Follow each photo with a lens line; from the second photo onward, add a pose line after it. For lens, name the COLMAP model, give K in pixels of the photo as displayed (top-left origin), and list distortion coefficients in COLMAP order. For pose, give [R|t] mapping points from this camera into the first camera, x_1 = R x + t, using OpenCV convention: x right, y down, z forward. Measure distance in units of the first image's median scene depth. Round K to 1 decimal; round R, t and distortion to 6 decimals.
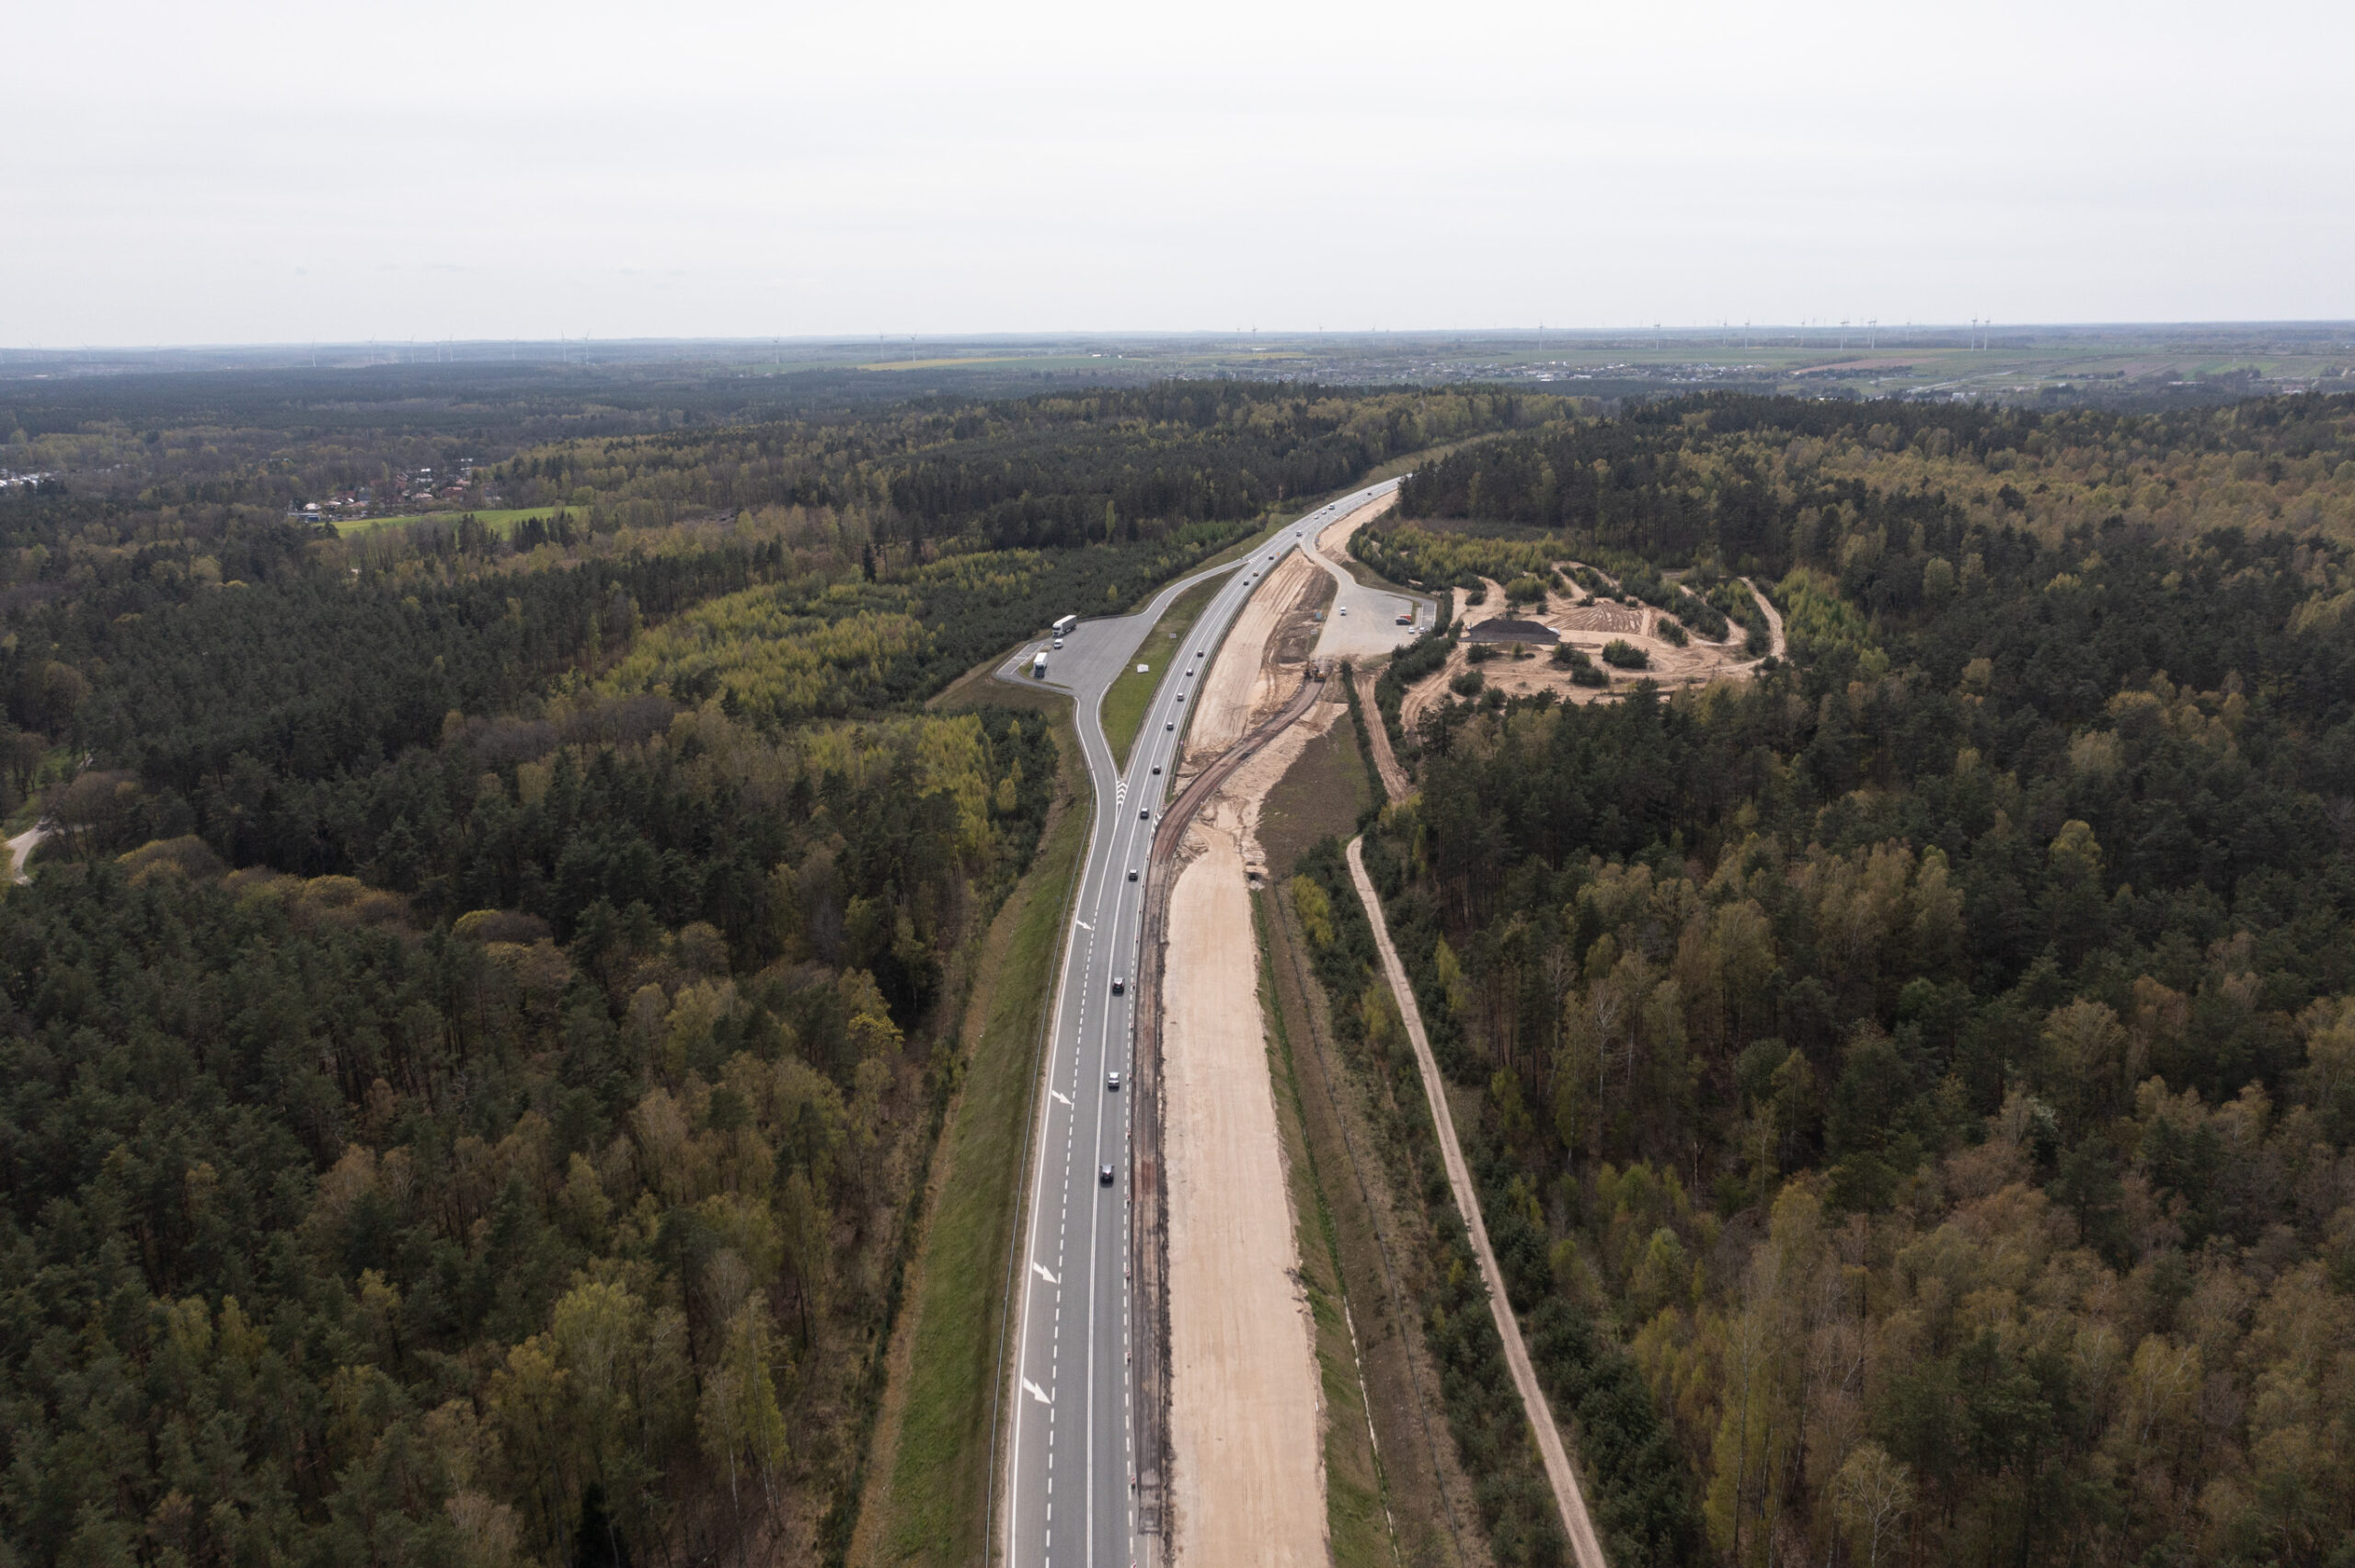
lens RADIAL K [[1832.3, 0, 1177.5], [0, 1832.3, 784.0], [0, 0, 1]] dist [-0.016062, -0.010136]
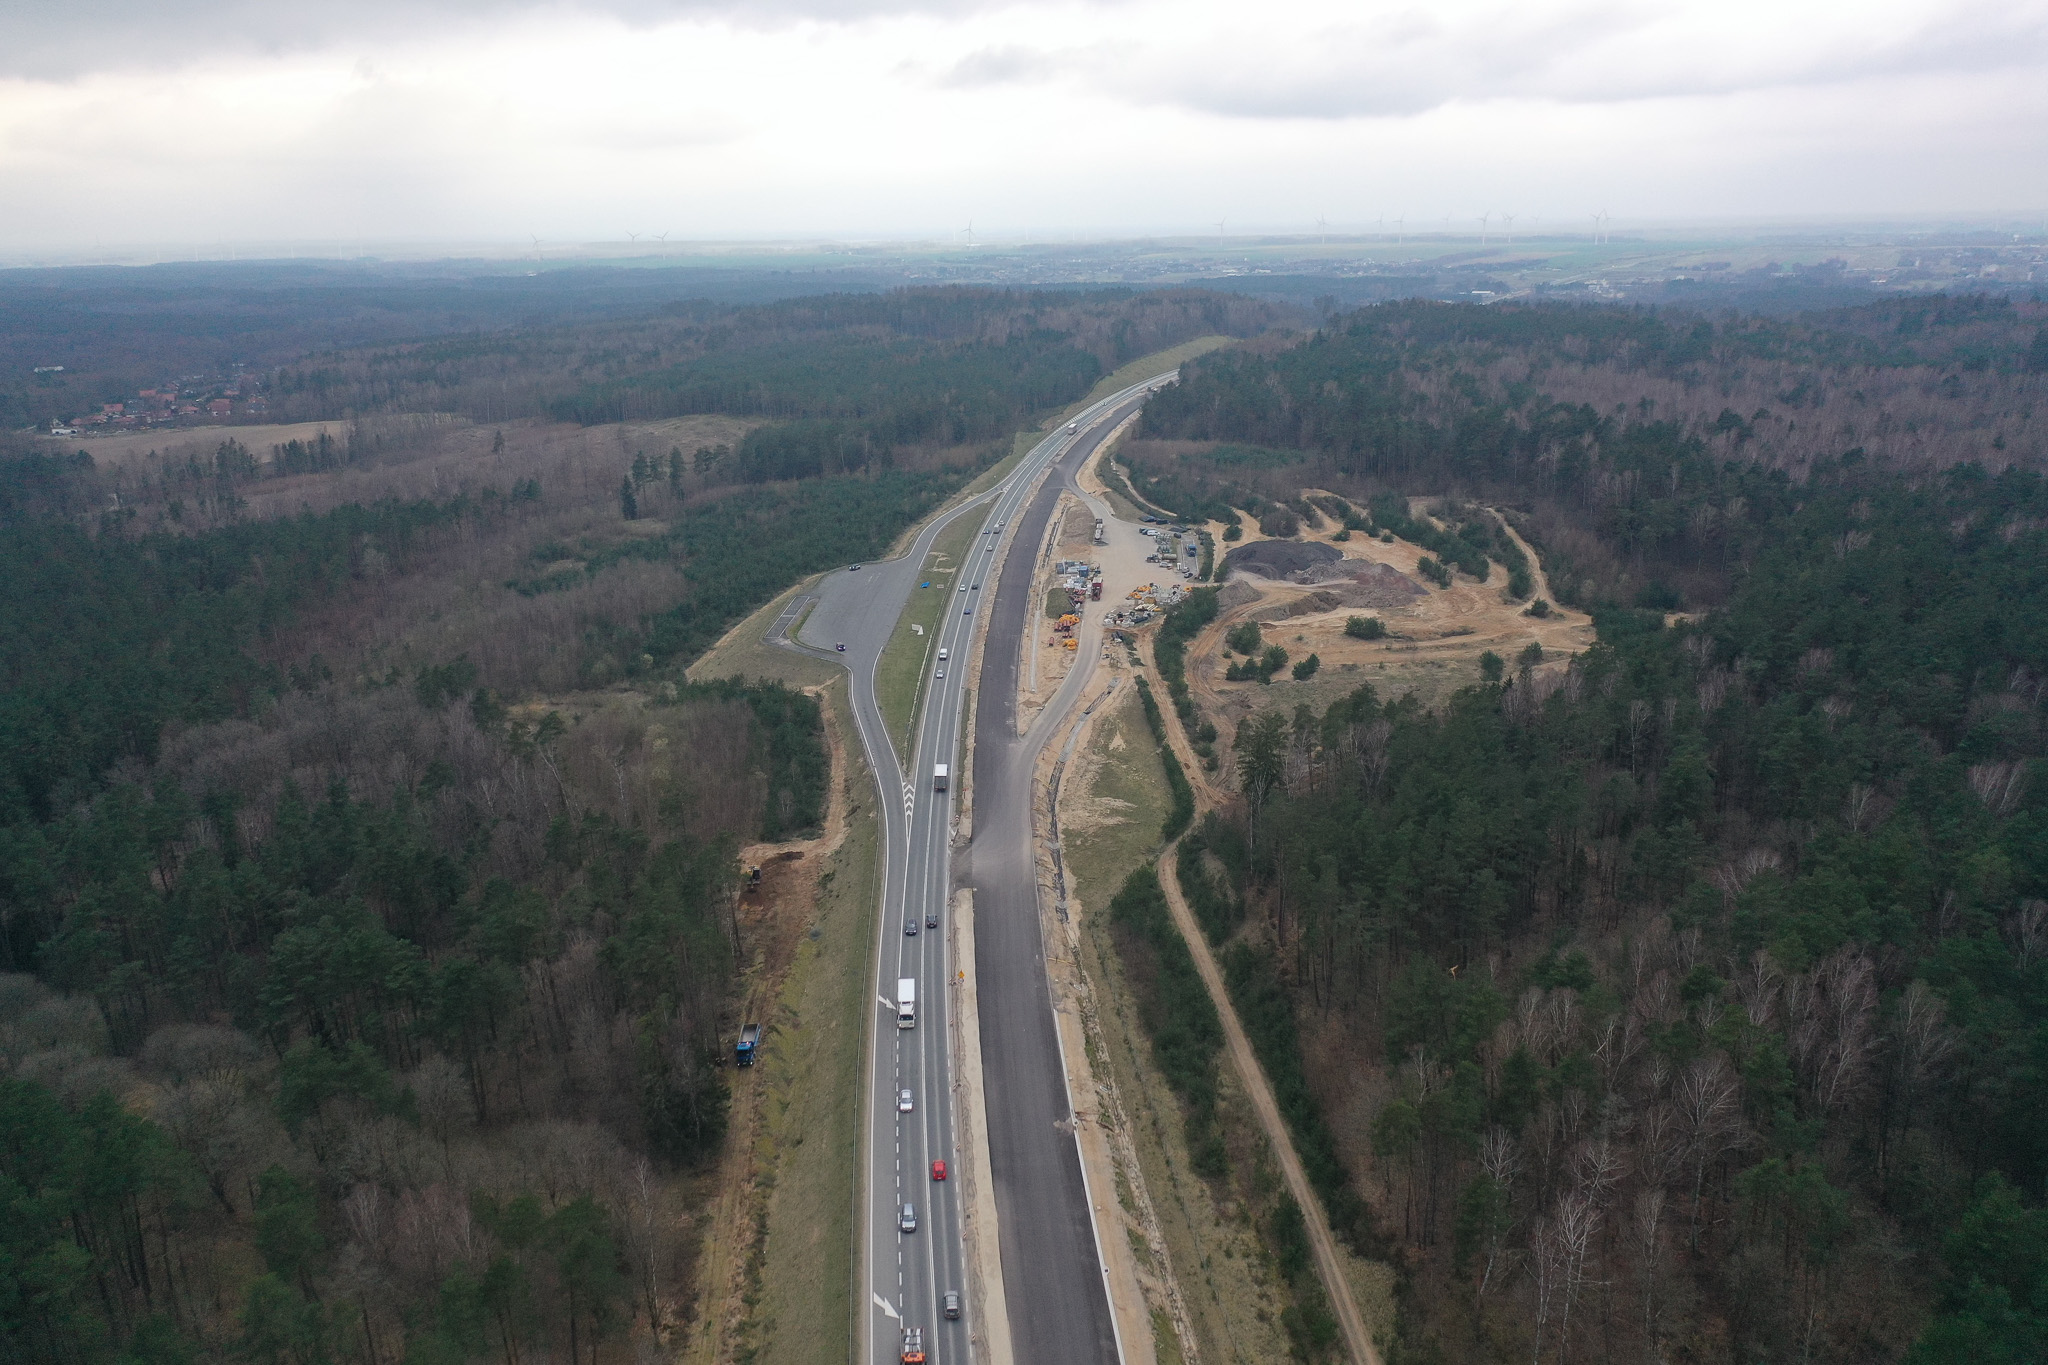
lens RADIAL K [[1594.7, 0, 1024.0], [0, 1594.7, 682.5], [0, 0, 1]] dist [-0.007656, -0.001804]
pose [[0.997108, -0.024769, 0.071848, -0.020213], [0.022126, 0.999057, 0.037354, -0.057814], [-0.072706, -0.035656, 0.996716, 0.129022]]
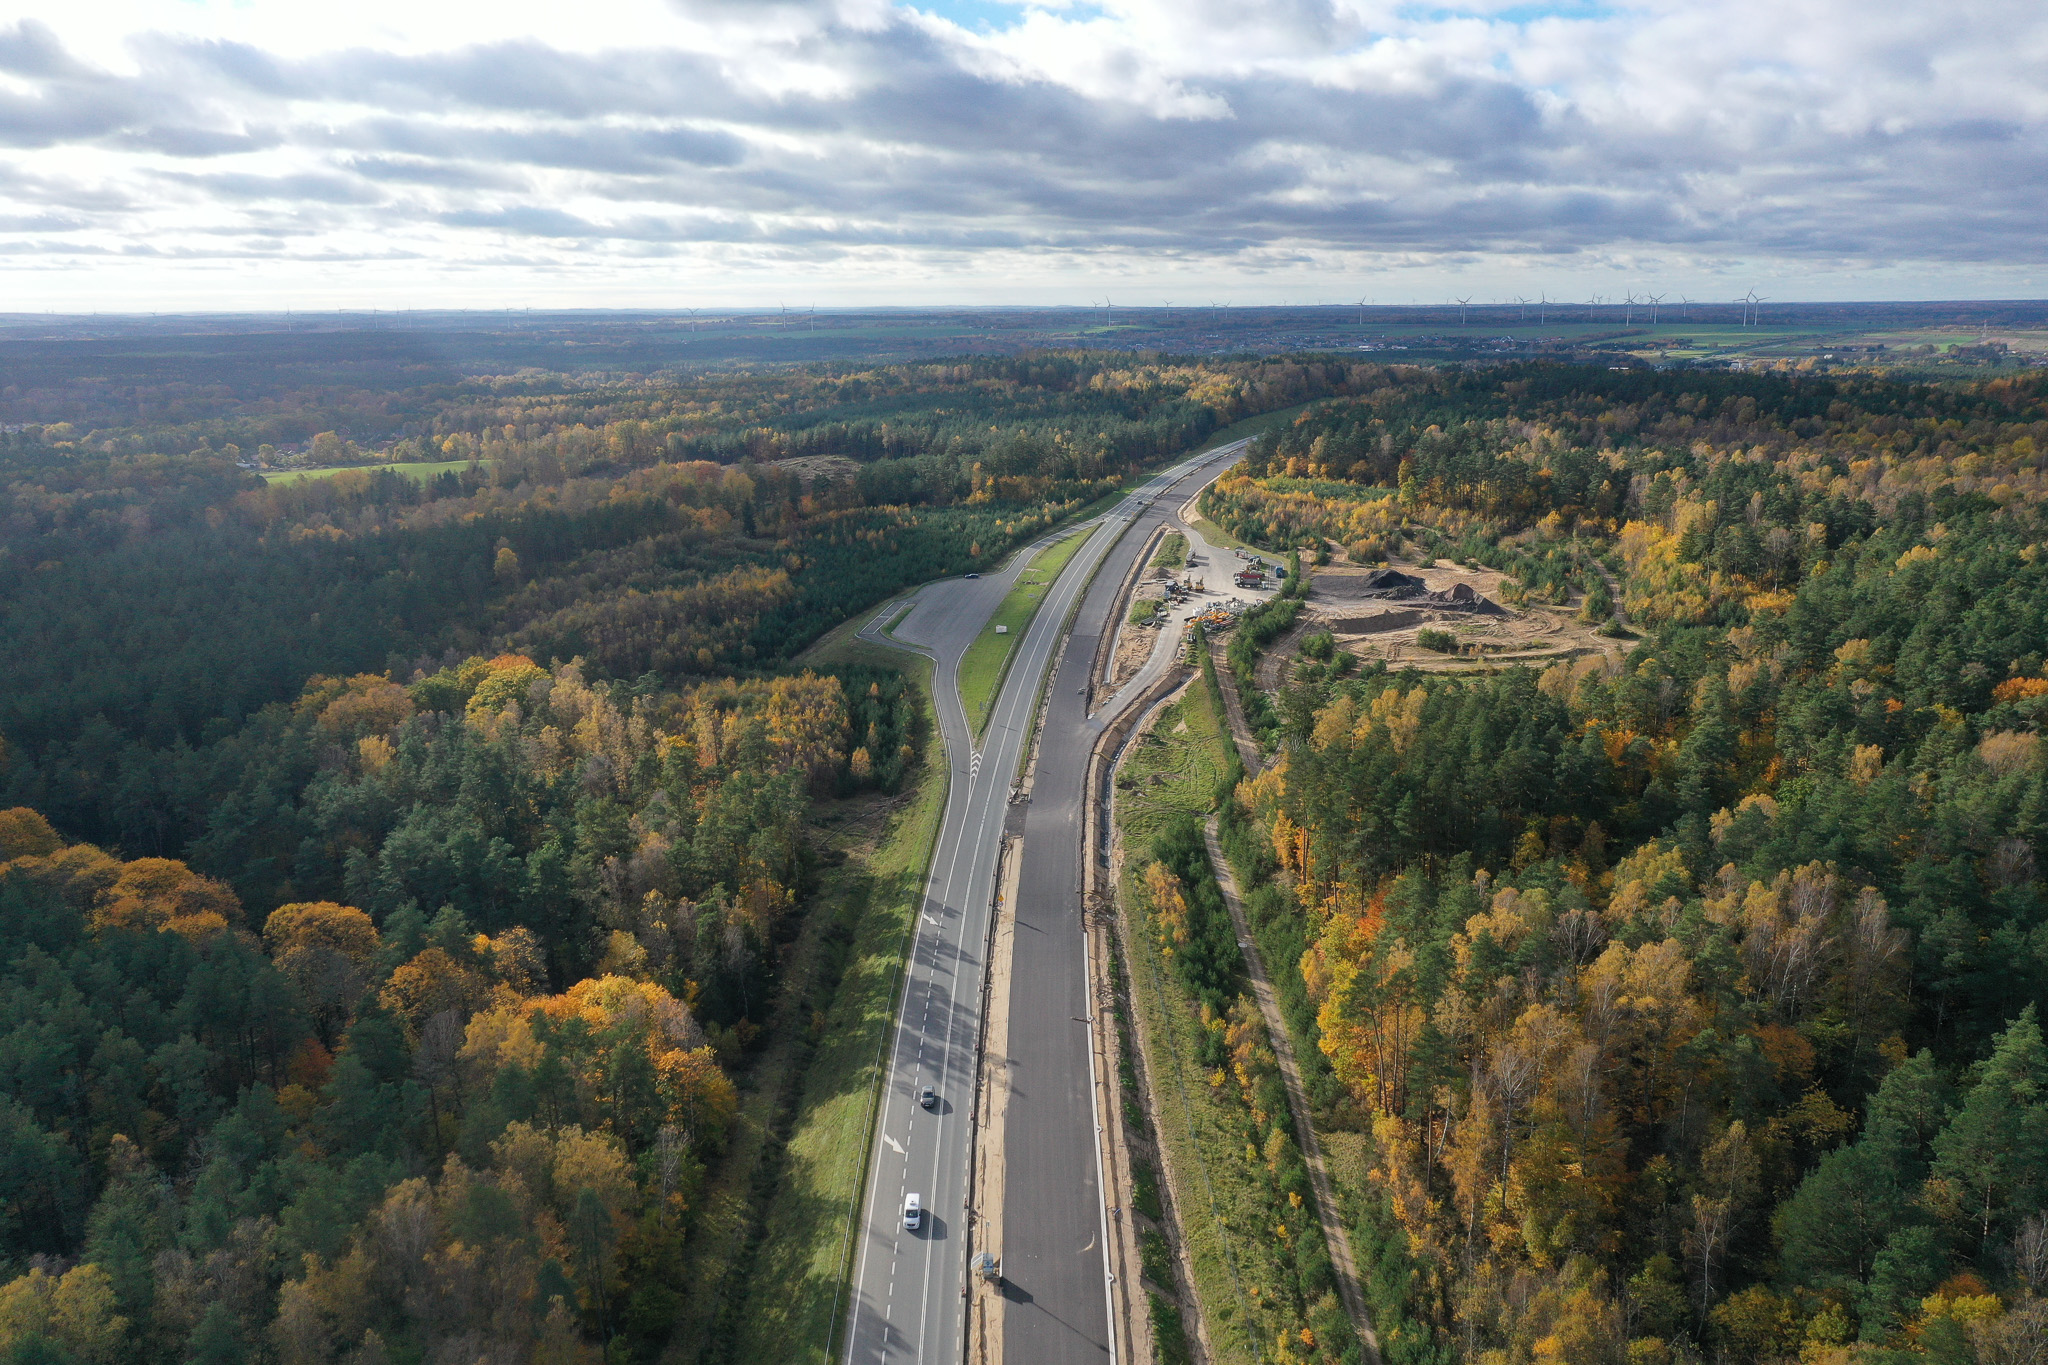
lens RADIAL K [[1591.0, 0, 1024.0], [0, 1591.0, 682.5], [0, 0, 1]] dist [-0.005533, -0.005491]
pose [[0.999917, 0.008004, -0.010071, 0.002533], [-0.008105, 0.999916, -0.010079, -0.021589], [0.009989, 0.010160, 0.999898, 0.094026]]
